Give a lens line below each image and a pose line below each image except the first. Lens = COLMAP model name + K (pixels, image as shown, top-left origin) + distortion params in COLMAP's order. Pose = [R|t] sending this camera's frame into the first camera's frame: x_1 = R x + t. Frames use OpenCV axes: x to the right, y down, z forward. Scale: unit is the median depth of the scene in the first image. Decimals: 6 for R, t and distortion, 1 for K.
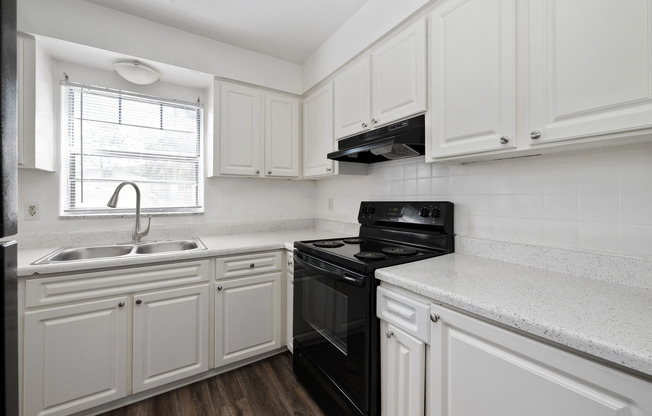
lens RADIAL K [[261.8, 0, 324.6], [0, 261.8, 197.2], [0, 0, 1]] dist [-0.000539, -0.000058]
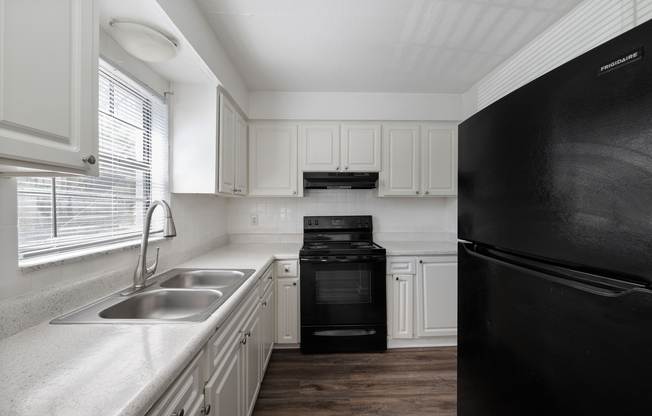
lens RADIAL K [[254.8, 0, 326.0], [0, 254.8, 208.0], [0, 0, 1]] dist [-0.000155, -0.000006]
pose [[0.515347, -0.000289, 0.856981, -1.243401], [0.001202, 0.999999, -0.000386, -0.036907], [-0.856981, 0.001229, 0.515347, 0.282414]]
